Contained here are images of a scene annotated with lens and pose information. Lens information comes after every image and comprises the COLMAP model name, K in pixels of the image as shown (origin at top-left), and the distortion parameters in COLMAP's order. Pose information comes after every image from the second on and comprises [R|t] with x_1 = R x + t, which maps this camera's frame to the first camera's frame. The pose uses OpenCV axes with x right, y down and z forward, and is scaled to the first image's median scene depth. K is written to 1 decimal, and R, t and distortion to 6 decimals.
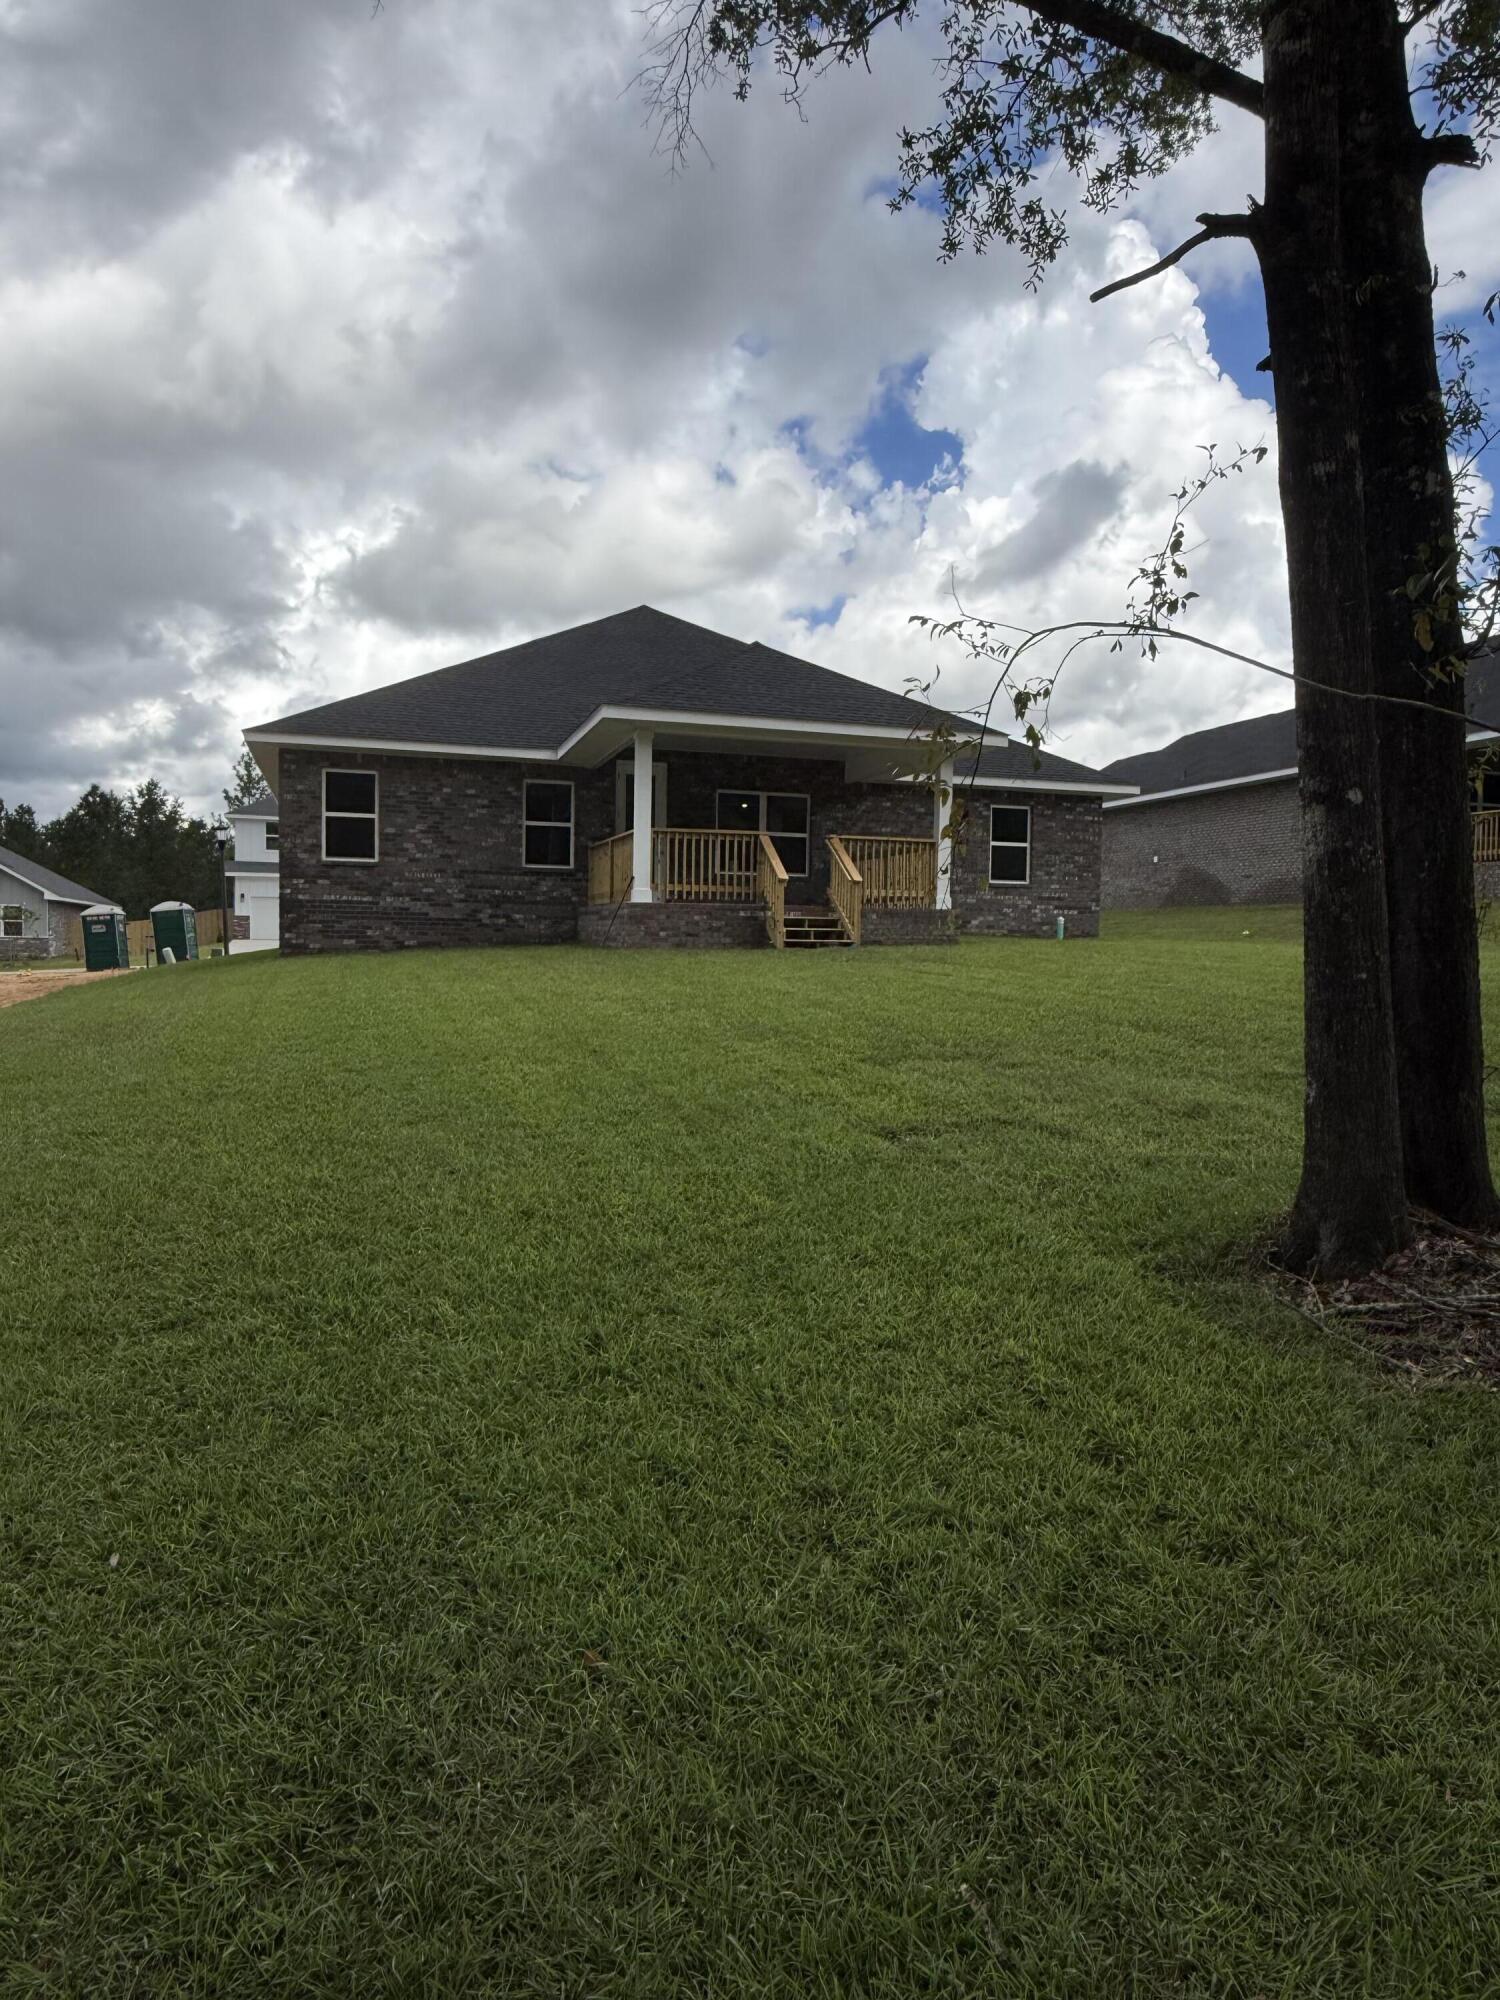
lens RADIAL K [[1291.5, 0, 764.9], [0, 1291.5, 1000.0], [0, 0, 1]] dist [-0.003657, 0.005515]
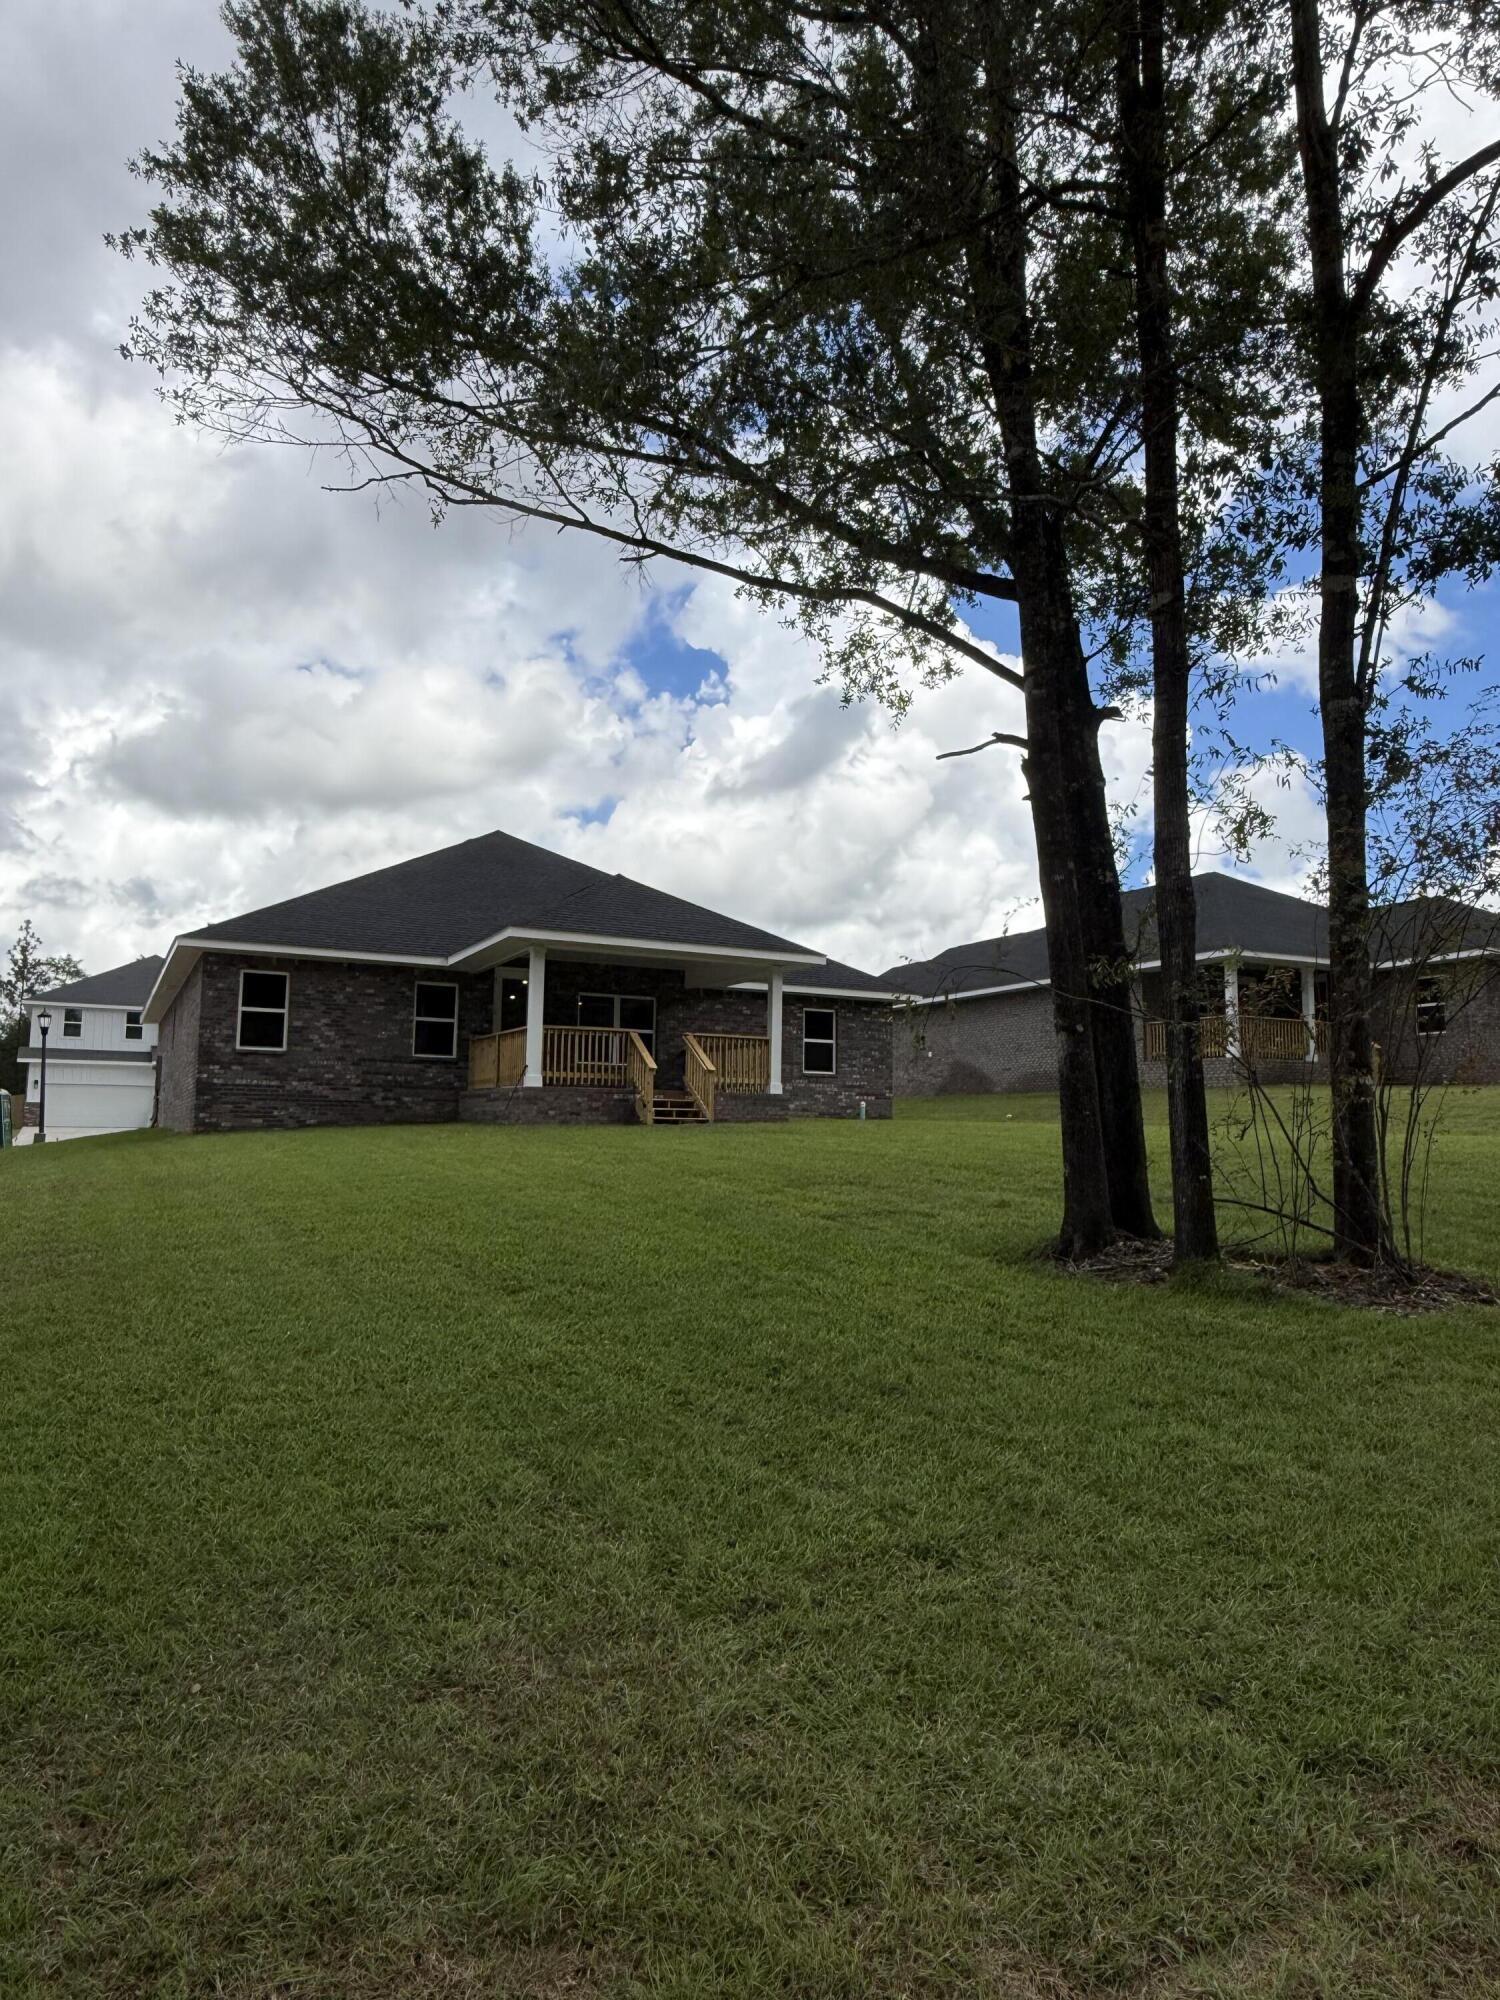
lens RADIAL K [[1291.5, 0, 748.7], [0, 1291.5, 993.1], [0, 0, 1]] dist [-0.003657, 0.005515]
pose [[0.986147, 0.017134, 0.164988, -0.083483], [0.008332, 0.988279, -0.152434, 0.020536], [-0.165666, 0.151697, 0.974445, -0.190989]]
